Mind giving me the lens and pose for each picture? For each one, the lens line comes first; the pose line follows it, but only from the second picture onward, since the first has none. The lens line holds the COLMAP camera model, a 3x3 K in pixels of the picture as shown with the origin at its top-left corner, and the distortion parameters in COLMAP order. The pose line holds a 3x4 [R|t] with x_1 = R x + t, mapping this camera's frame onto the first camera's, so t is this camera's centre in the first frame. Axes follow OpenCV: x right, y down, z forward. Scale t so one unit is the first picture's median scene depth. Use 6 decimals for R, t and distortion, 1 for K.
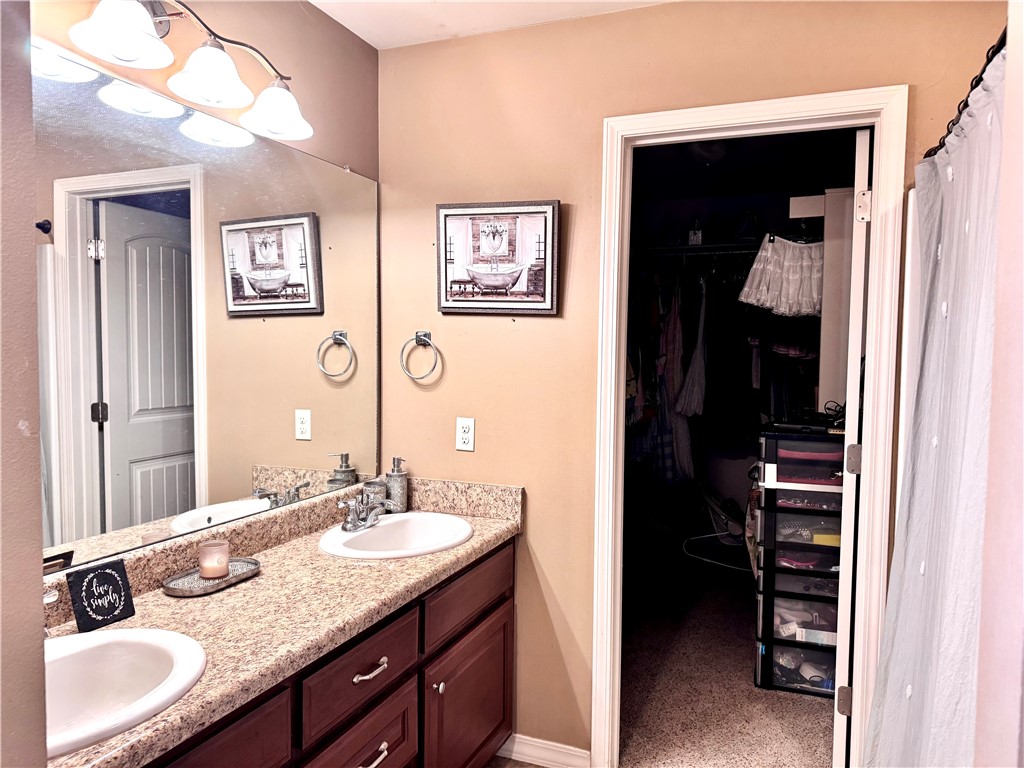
lens RADIAL K [[711.6, 0, 512.0], [0, 711.6, 384.0], [0, 0, 1]] dist [0.027538, -0.061584]
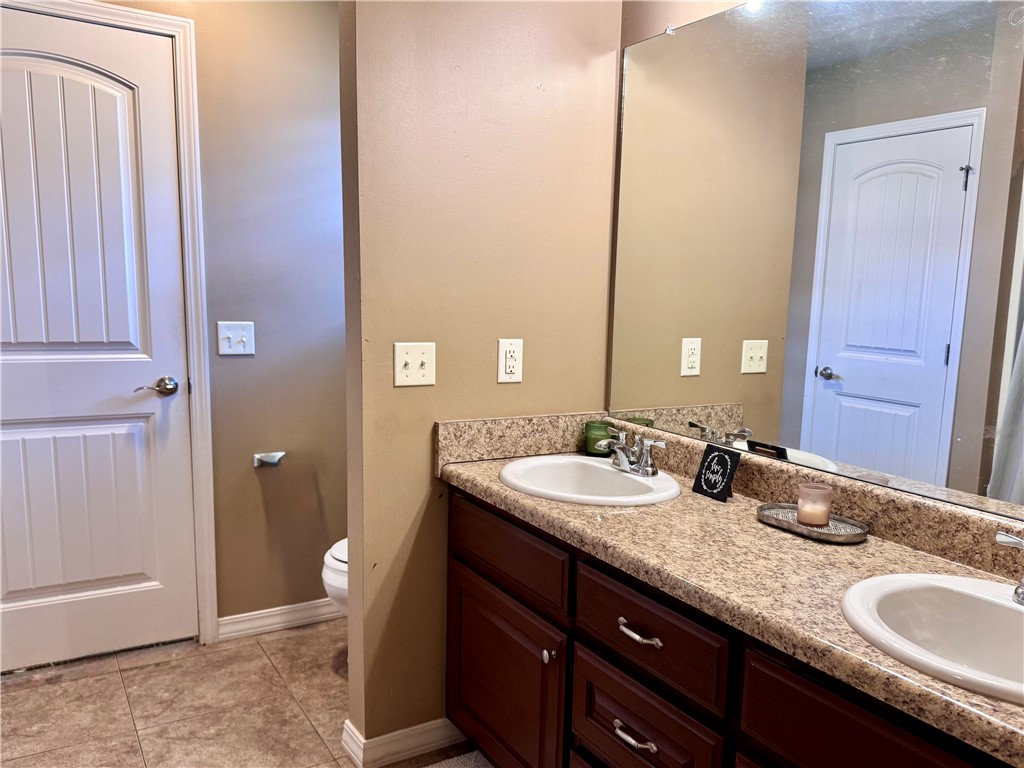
lens RADIAL K [[711.6, 0, 512.0], [0, 711.6, 384.0], [0, 0, 1]] dist [0.027538, -0.061584]
pose [[-0.560162, 0.085270, -0.823982, 0.529235], [-0.078138, 0.984814, 0.155033, -0.004449], [0.824689, 0.151228, -0.544993, 1.238360]]
